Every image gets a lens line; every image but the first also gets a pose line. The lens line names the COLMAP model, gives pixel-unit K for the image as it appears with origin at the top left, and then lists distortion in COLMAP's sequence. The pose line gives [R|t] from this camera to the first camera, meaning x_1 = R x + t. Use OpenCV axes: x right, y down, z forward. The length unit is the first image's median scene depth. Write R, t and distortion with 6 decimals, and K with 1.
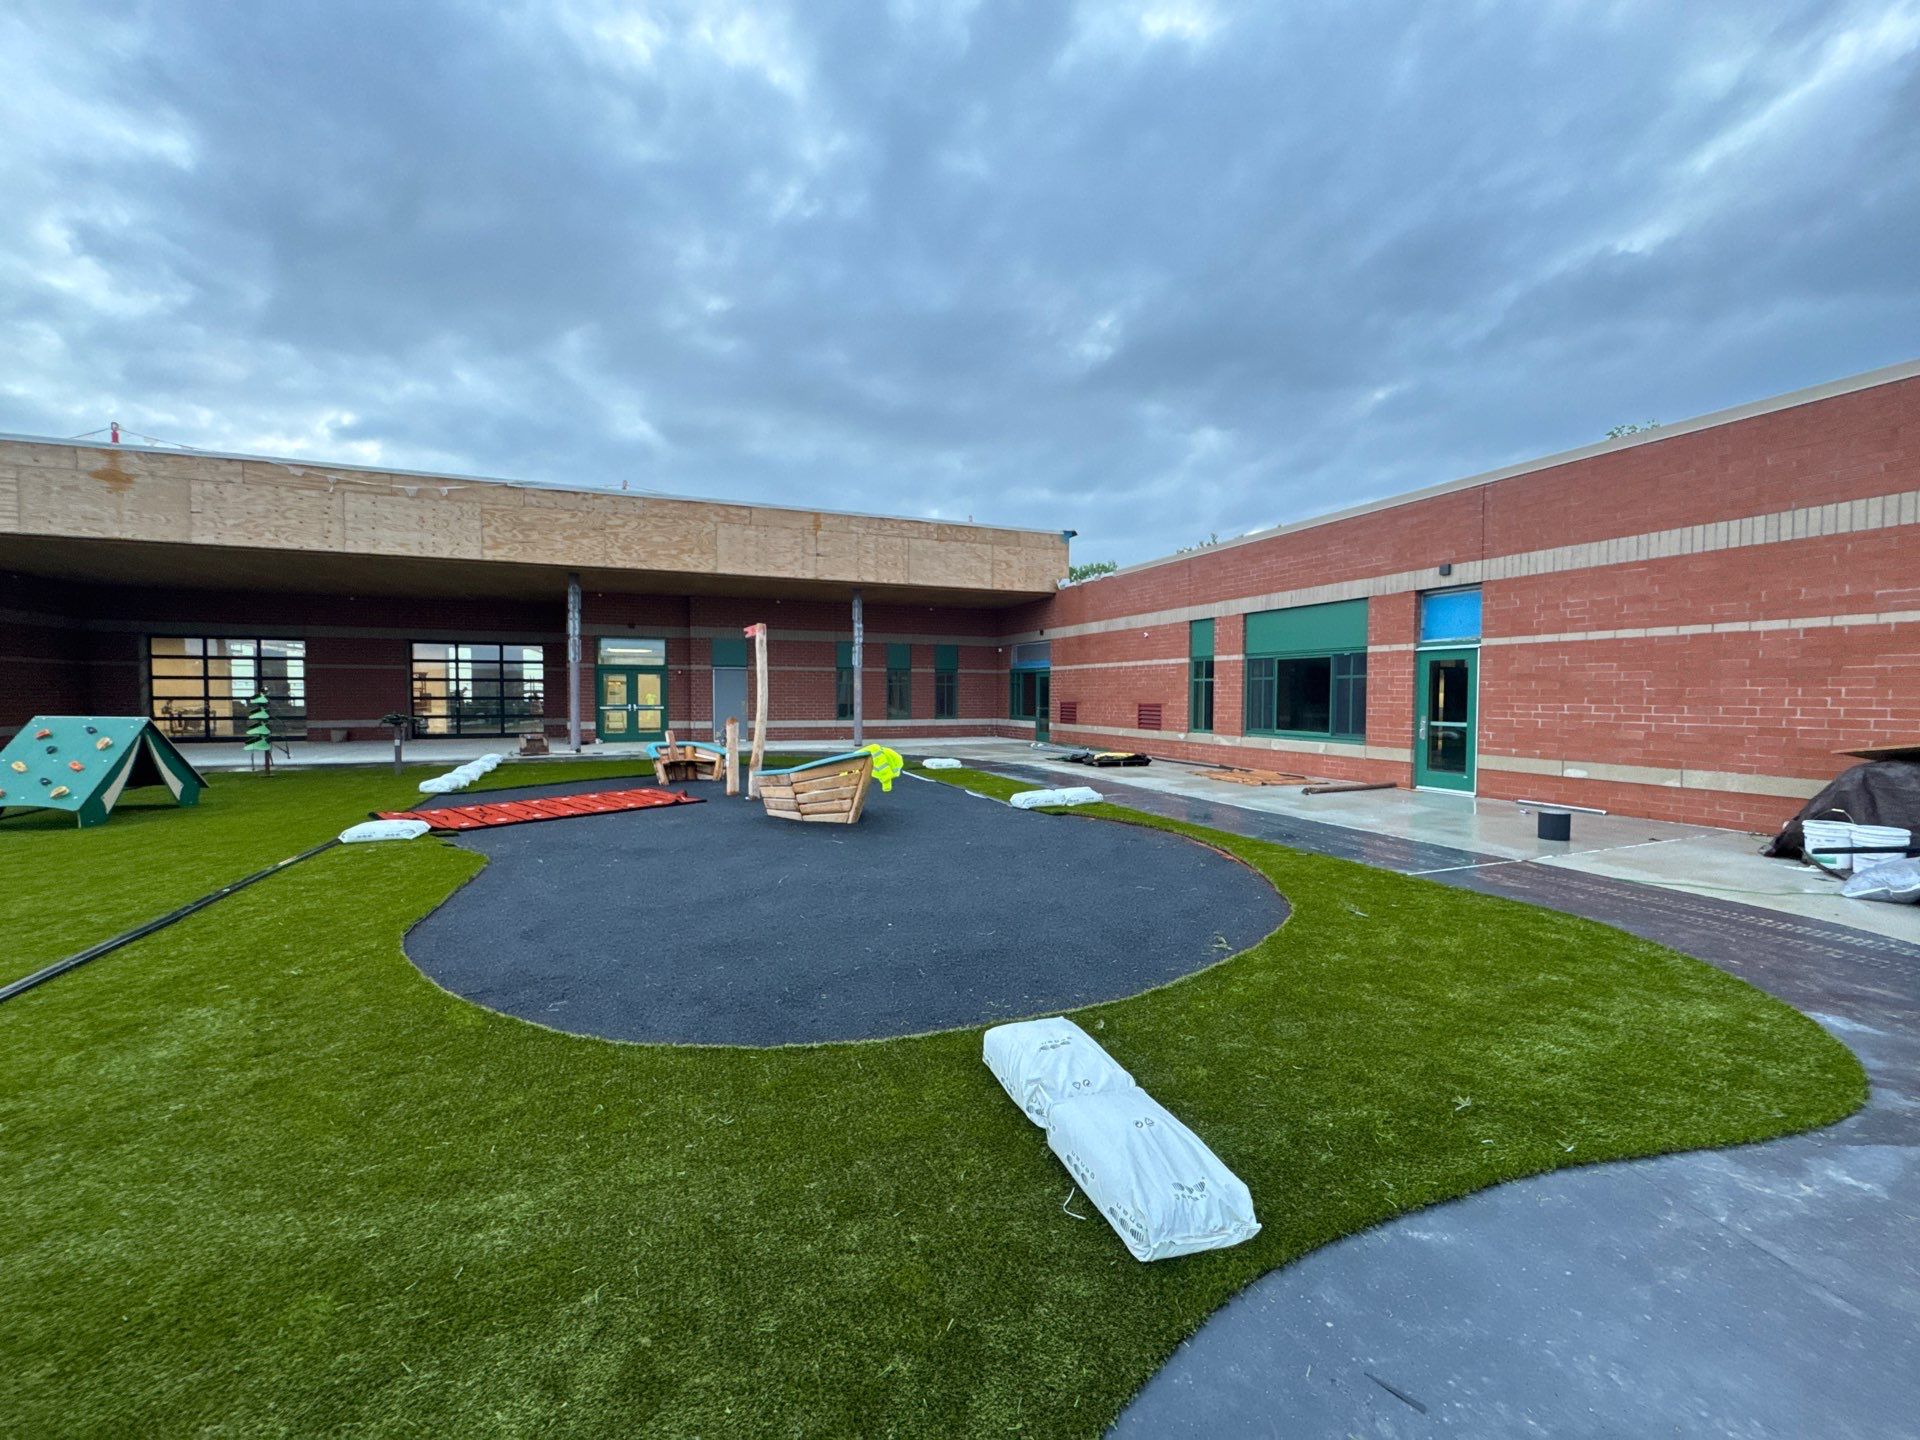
lens RADIAL K [[763.7, 0, 960.0], [0, 763.7, 720.0], [0, 0, 1]] dist [-0.001178, 0.000427]
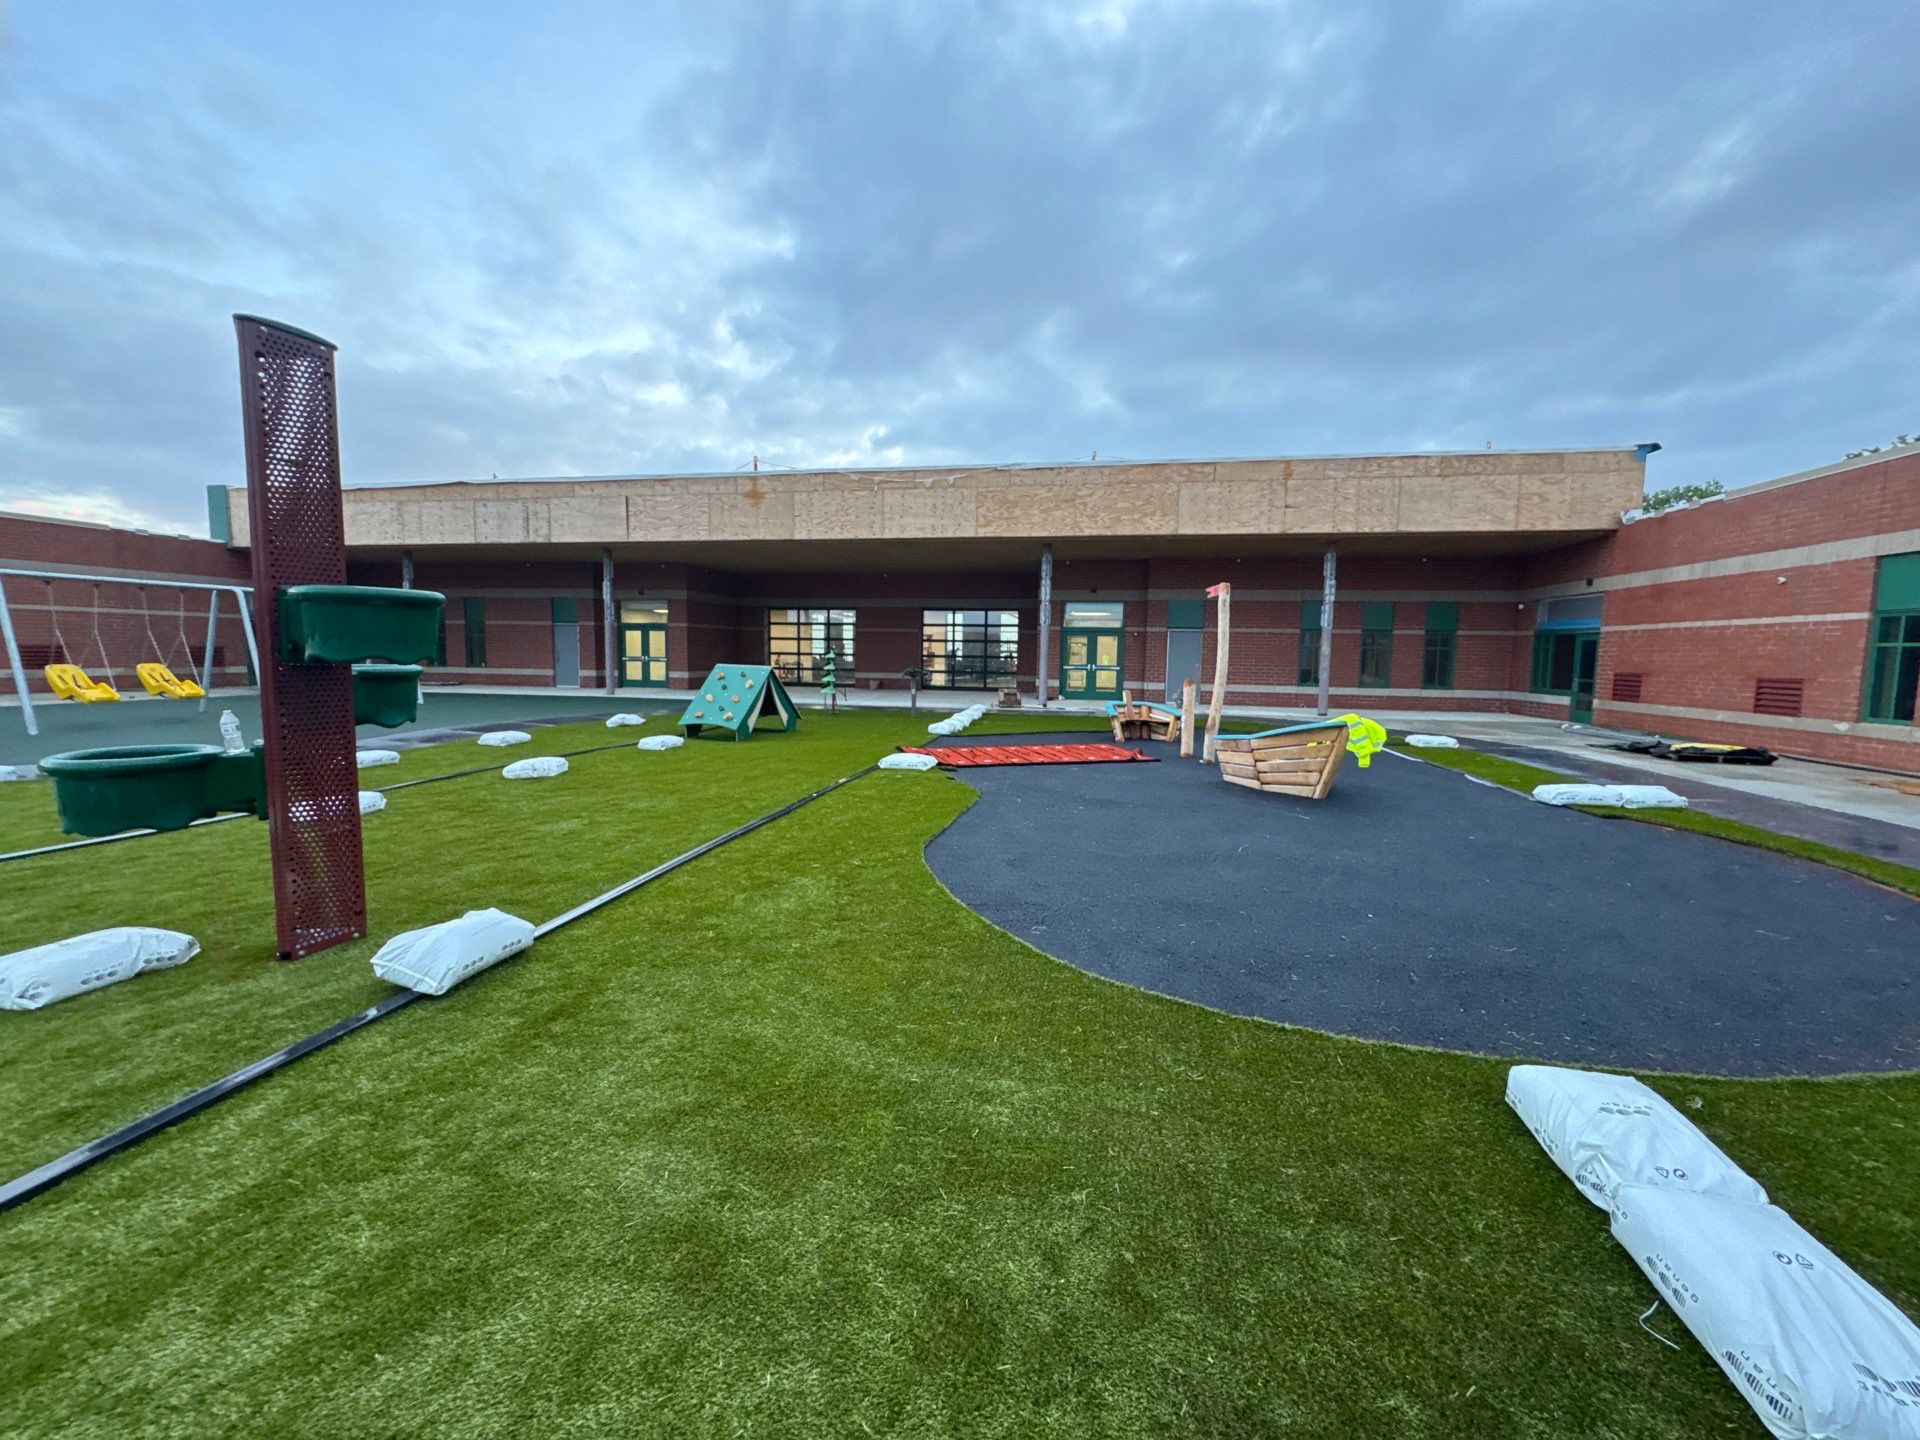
lens RADIAL K [[763.7, 0, 960.0], [0, 763.7, 720.0], [0, 0, 1]] dist [-0.001178, 0.000427]
pose [[0.844556, 0.058577, -0.532254, -0.016047], [-0.033180, 0.997813, 0.057167, 0.002252], [0.534439, -0.030621, 0.844653, -0.000825]]
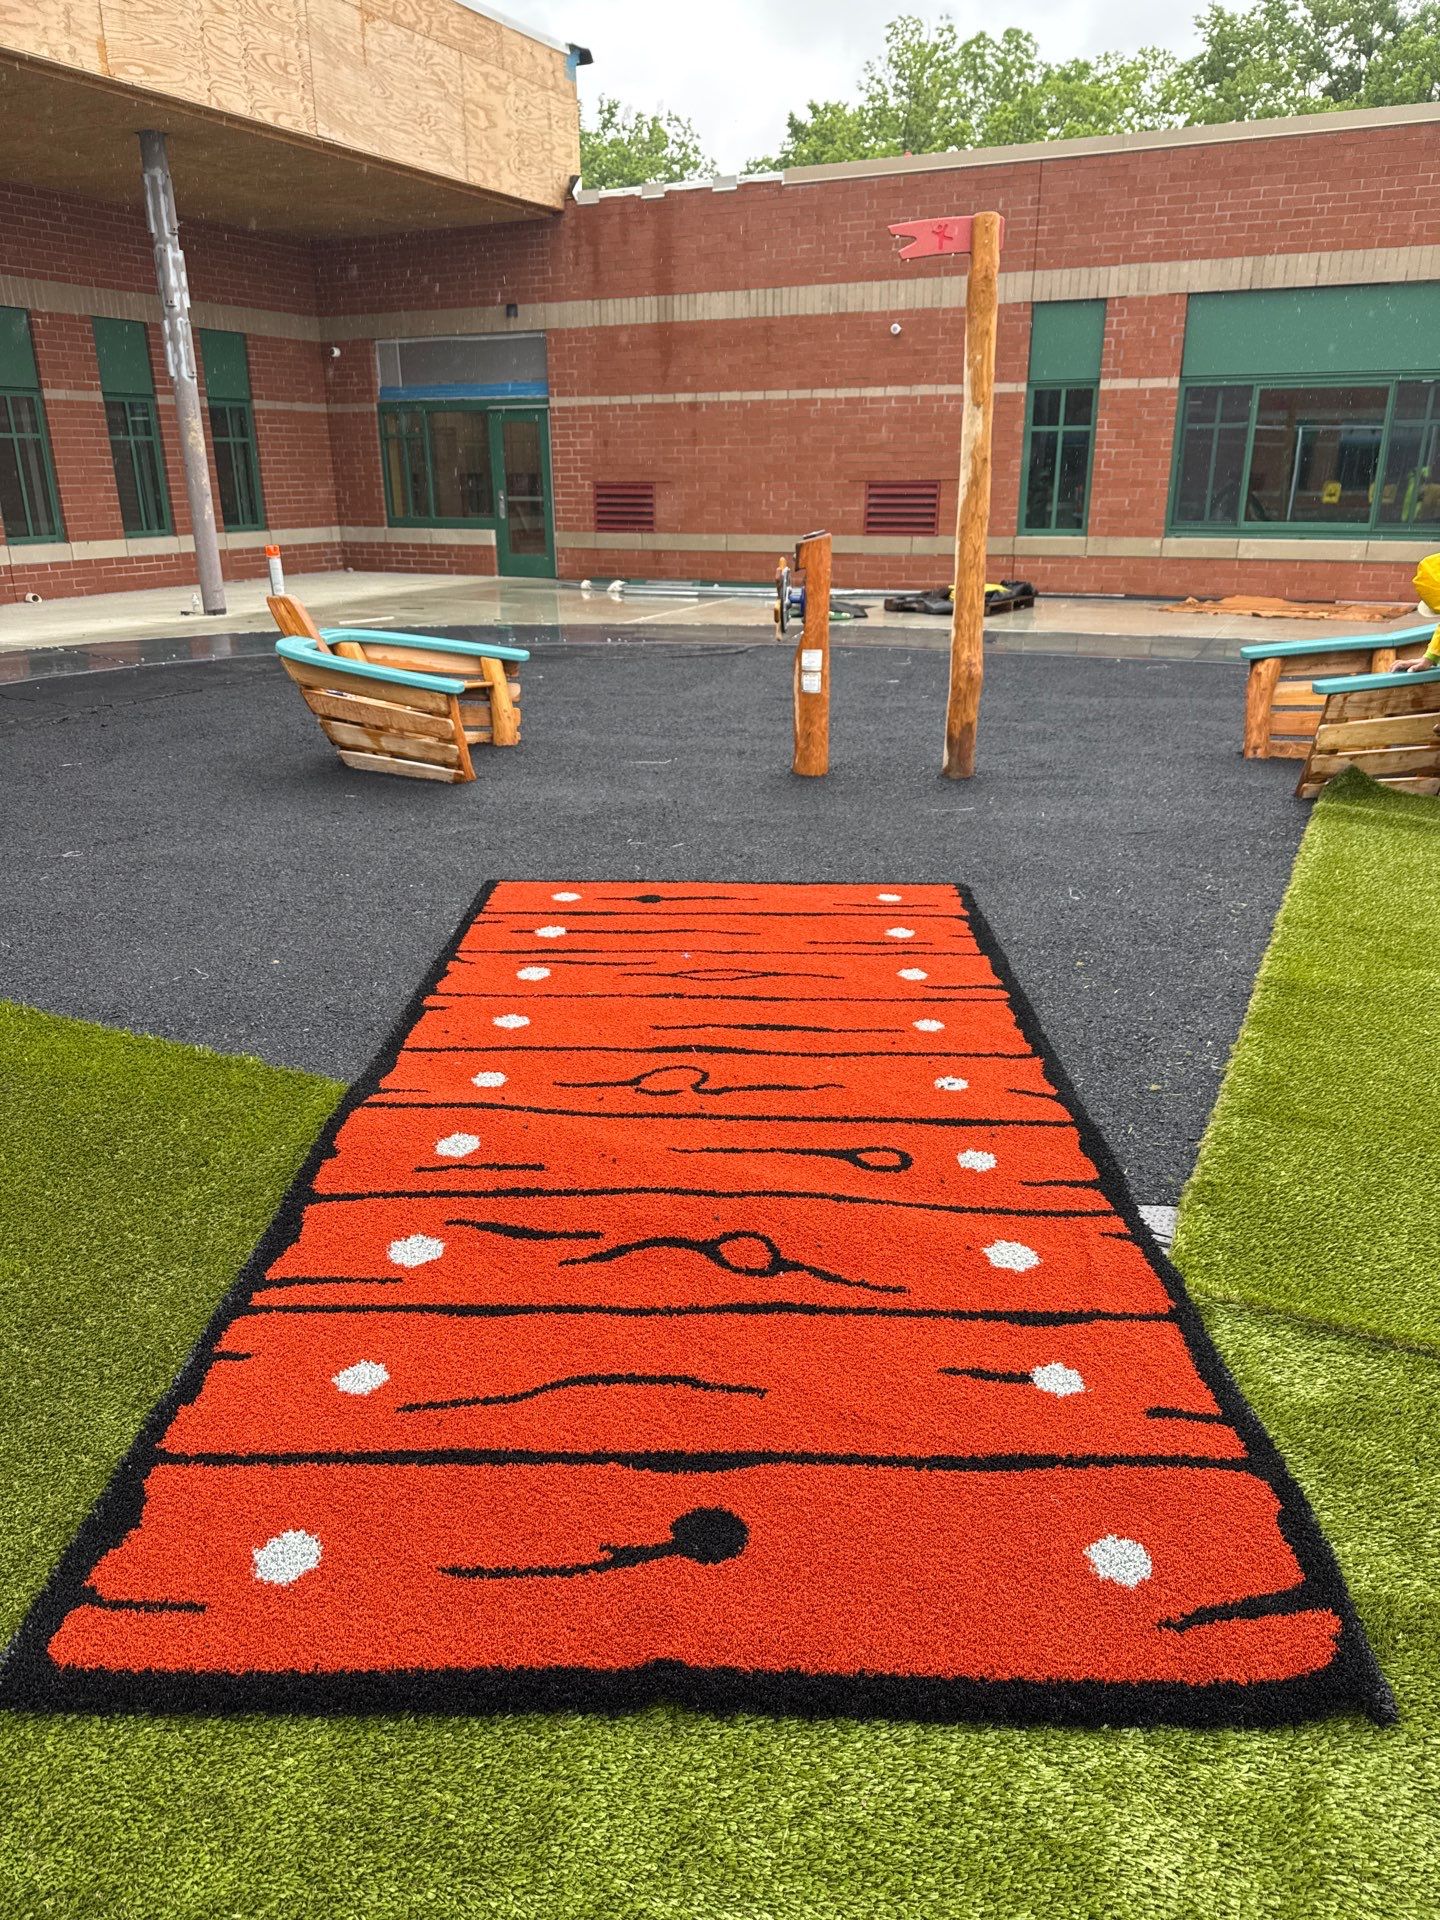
lens RADIAL K [[1426.0, 0, 720.0], [0, 1426.0, 960.0], [0, 0, 1]] dist [0.006536, -0.001170]
pose [[0.736561, -0.228100, 0.636748, -0.539357], [0.033070, 0.952438, 0.302934, -0.010108], [-0.675562, -0.202072, 0.709072, 0.390093]]
